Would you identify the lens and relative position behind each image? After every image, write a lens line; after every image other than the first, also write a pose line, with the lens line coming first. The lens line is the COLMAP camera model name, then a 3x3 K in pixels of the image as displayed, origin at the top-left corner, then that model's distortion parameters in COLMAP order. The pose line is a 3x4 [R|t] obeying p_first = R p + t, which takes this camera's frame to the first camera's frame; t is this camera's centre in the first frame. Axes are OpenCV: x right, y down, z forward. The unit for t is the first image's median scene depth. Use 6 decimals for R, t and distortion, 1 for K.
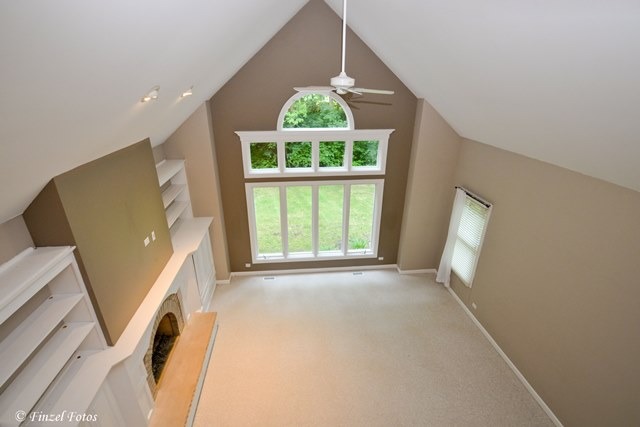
lens RADIAL K [[305.4, 0, 318.2], [0, 305.4, 216.4], [0, 0, 1]] dist [0.000237, 0.000038]
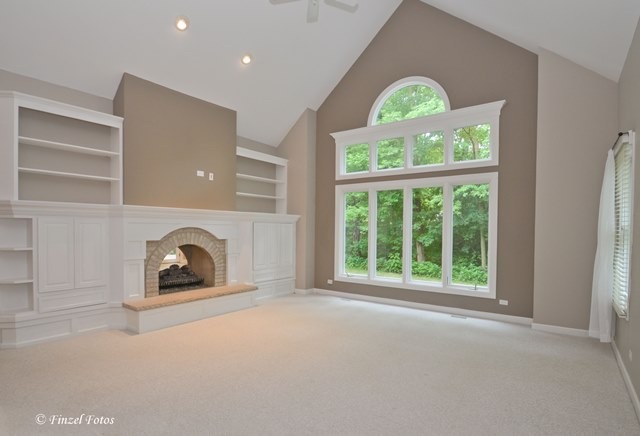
lens RADIAL K [[345.6, 0, 319.5], [0, 345.6, 237.2], [0, 0, 1]] dist [-0.031014, -0.000477]
pose [[0.741043, 0.011143, -0.671365, 0.447261], [-0.267946, 0.921710, -0.280457, 0.352965], [0.615678, 0.387721, 0.686012, 0.263067]]
